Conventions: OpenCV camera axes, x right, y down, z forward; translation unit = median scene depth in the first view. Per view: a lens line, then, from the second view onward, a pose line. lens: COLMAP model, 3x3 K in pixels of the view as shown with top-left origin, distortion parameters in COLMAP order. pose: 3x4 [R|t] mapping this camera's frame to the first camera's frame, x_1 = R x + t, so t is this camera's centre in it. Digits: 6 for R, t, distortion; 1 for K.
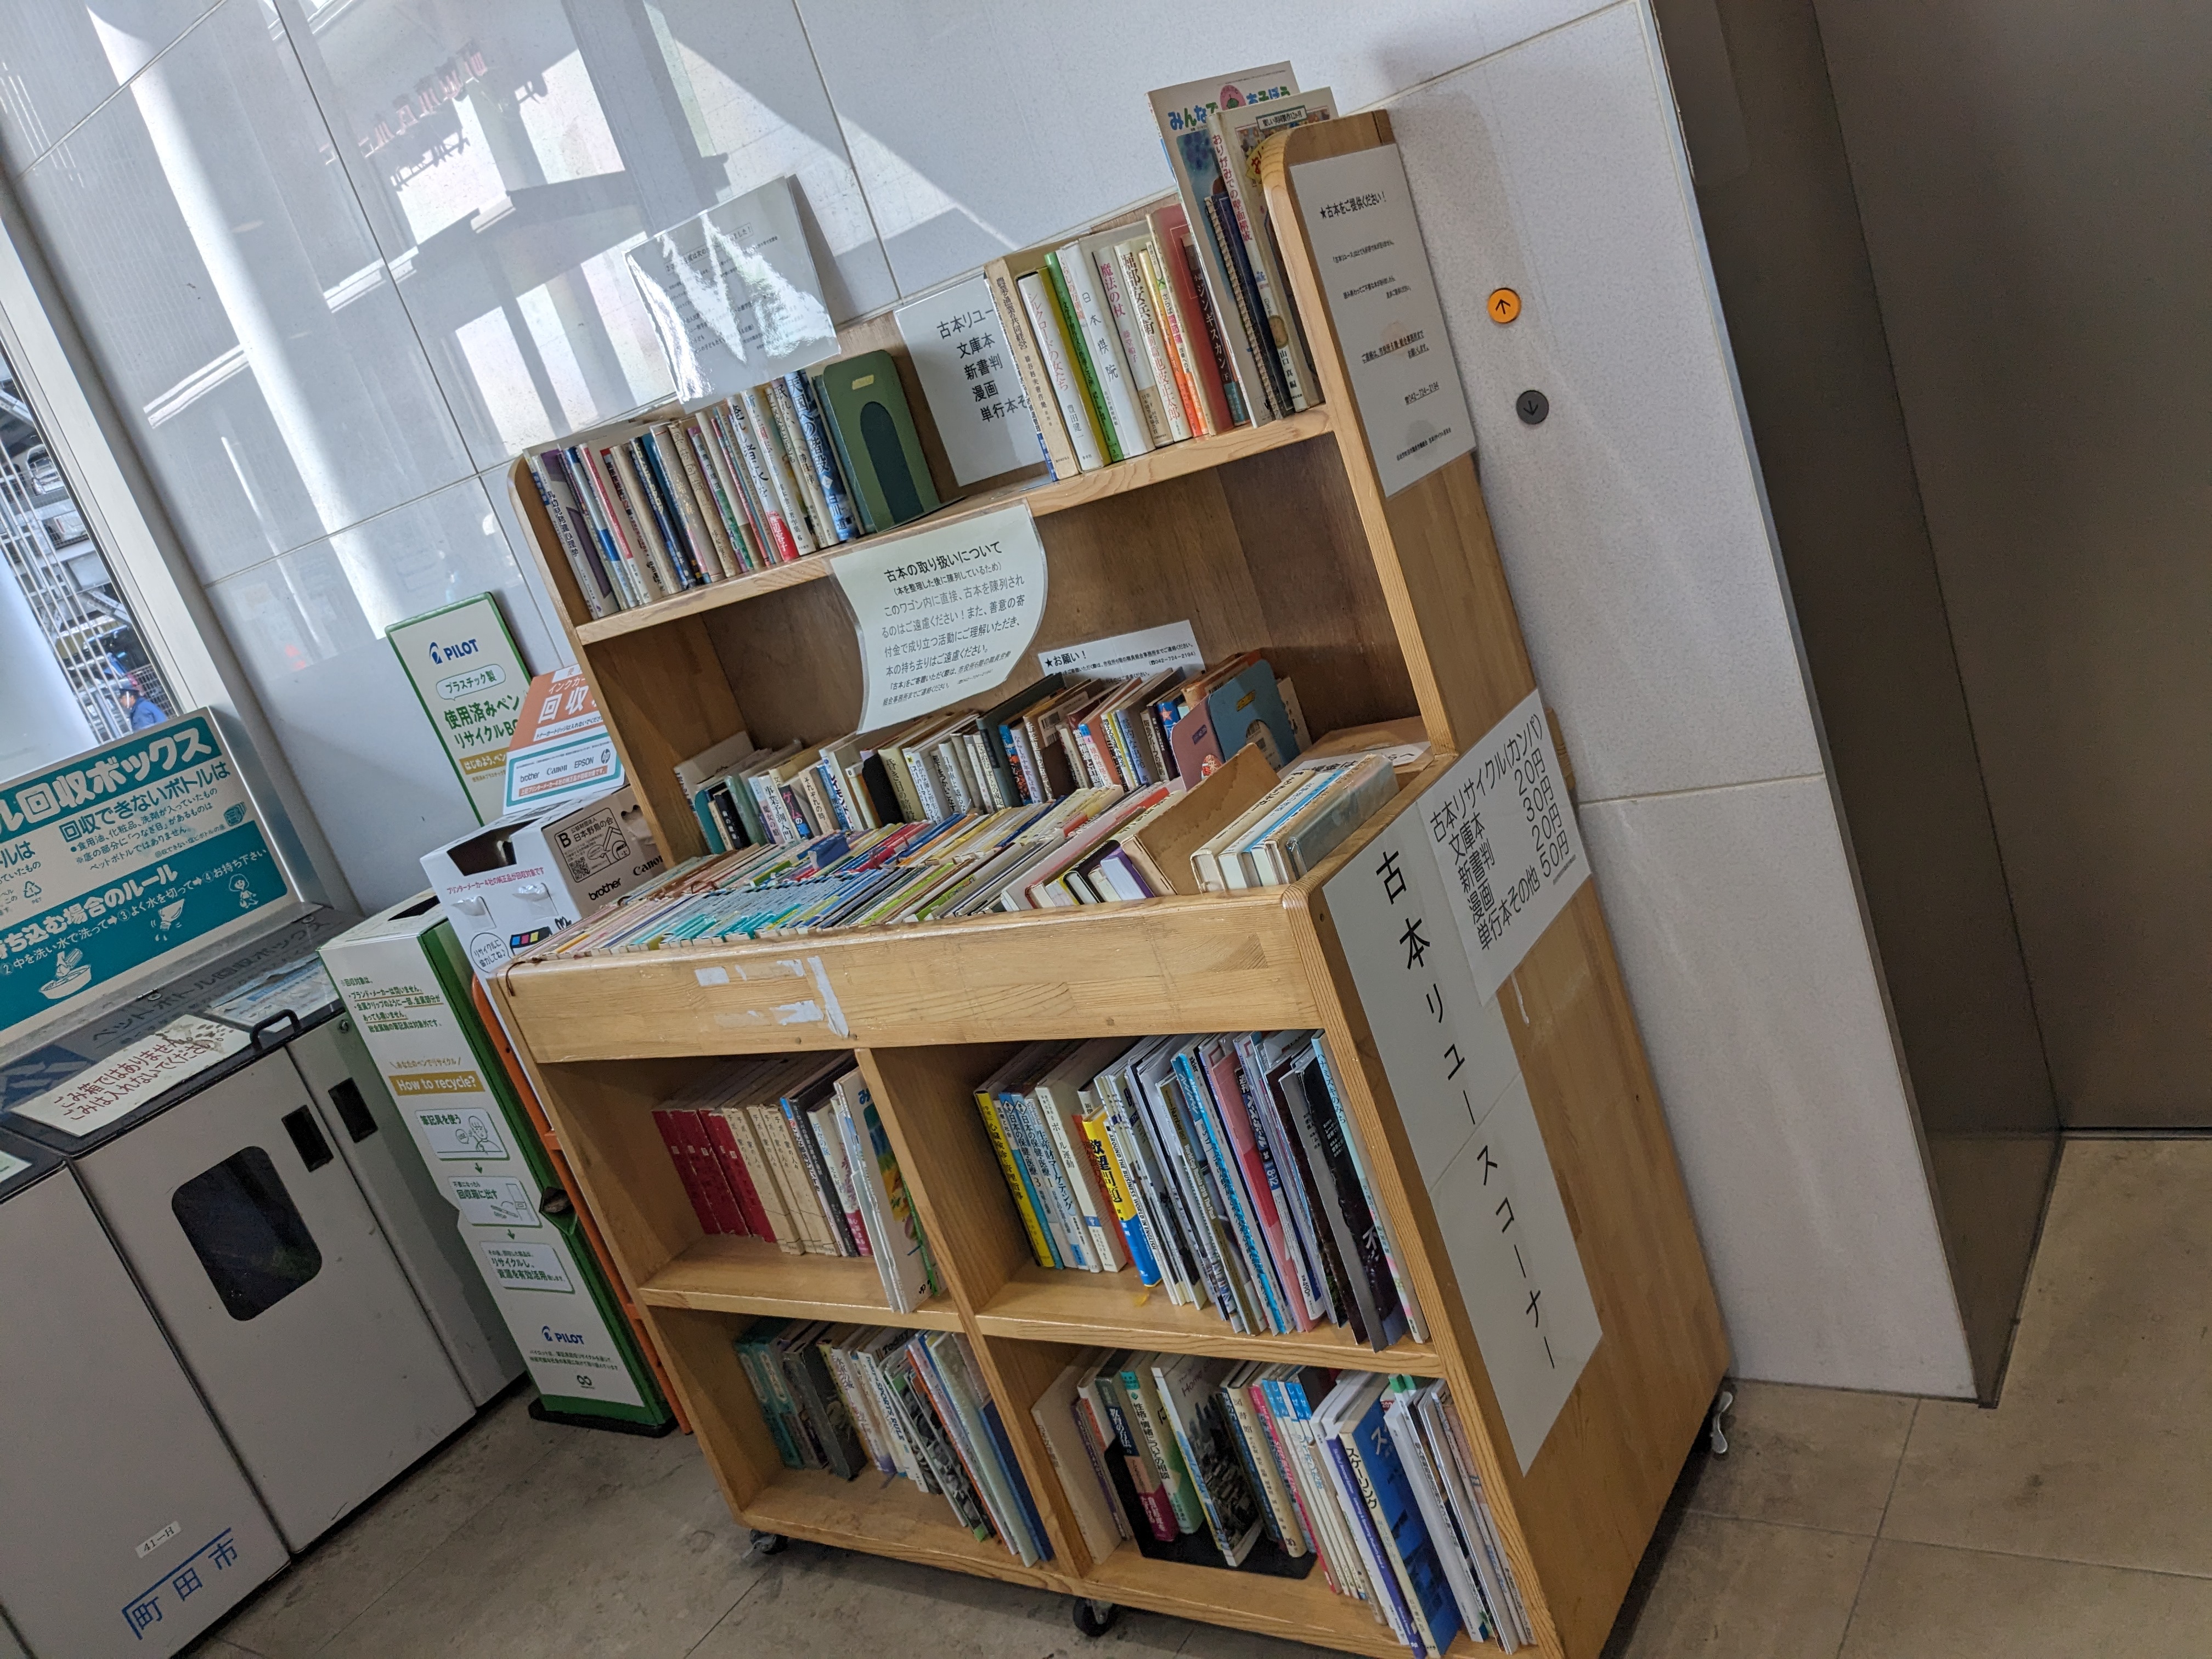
lens RADIAL K [[1714.1, 0, 1107.4], [0, 1714.1, 817.7], [0, 0, 1]] dist [0.033281, -0.066012]
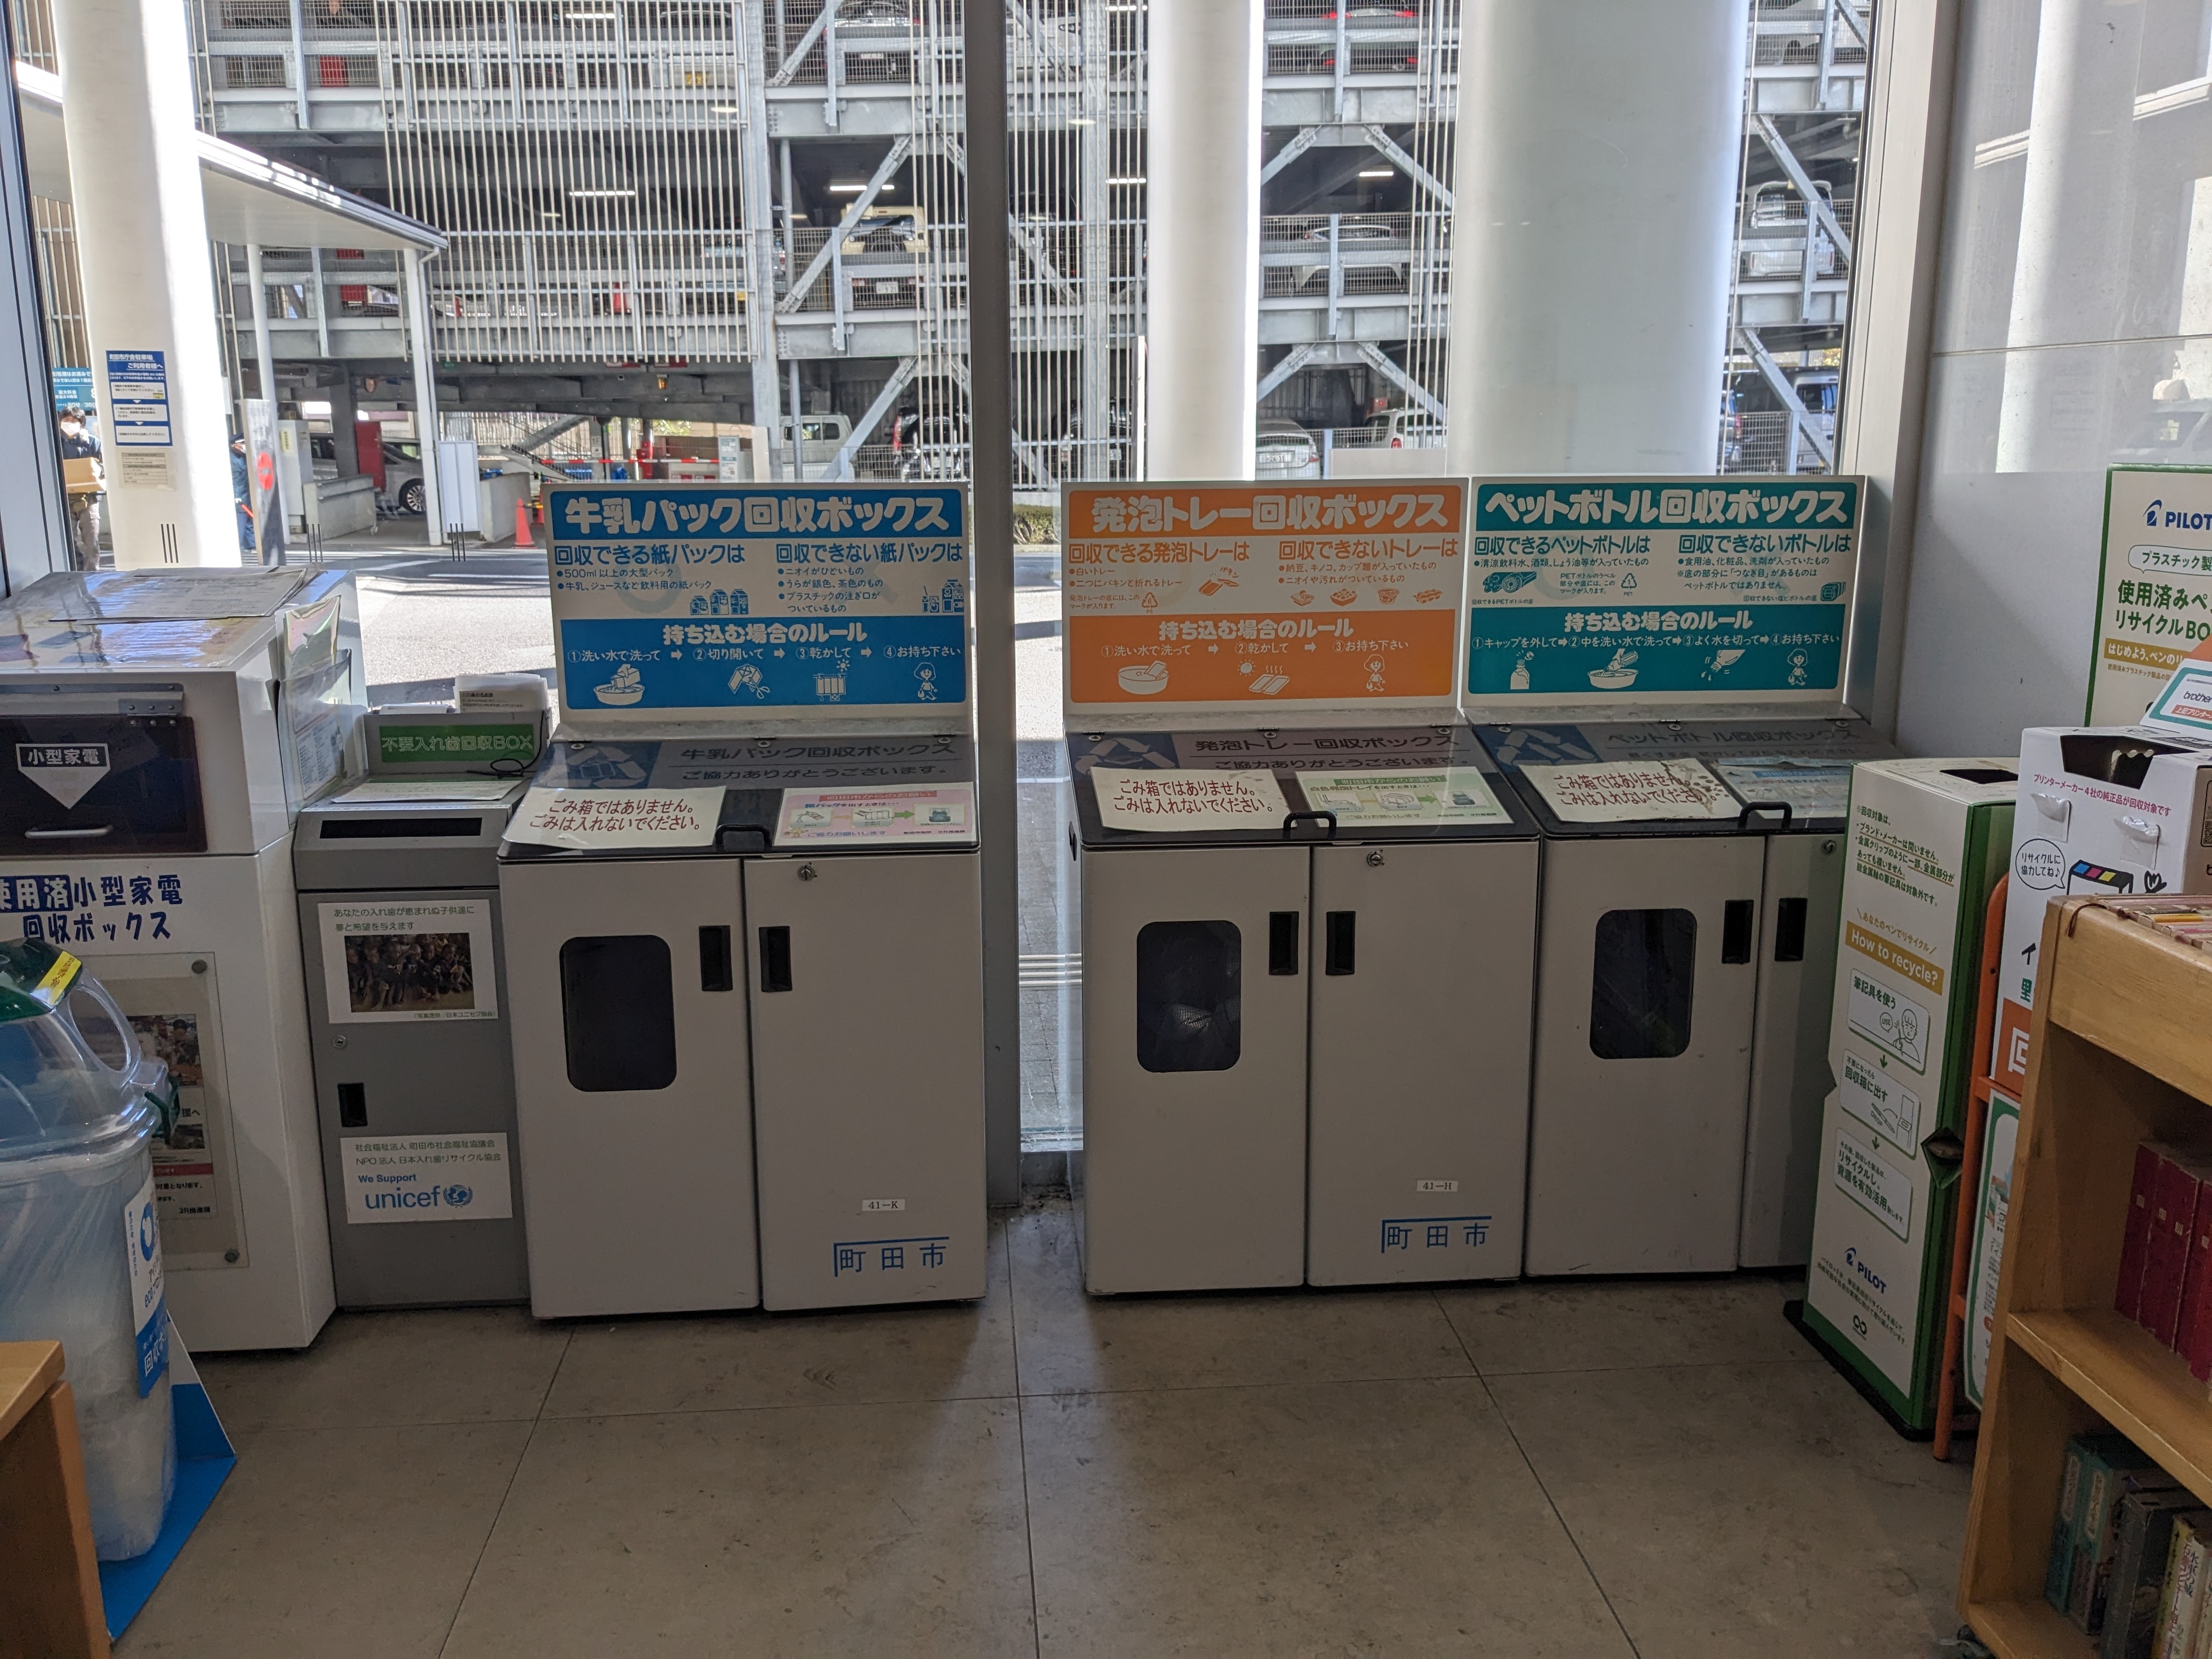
lens RADIAL K [[1714.1, 0, 1107.4], [0, 1714.1, 817.7], [0, 0, 1]] dist [0.033281, -0.066012]
pose [[0.596979, 0.476231, -0.645615, -0.088520], [-0.402371, 0.873949, 0.272600, 0.011348], [0.694056, 0.097040, 0.713351, 0.068874]]
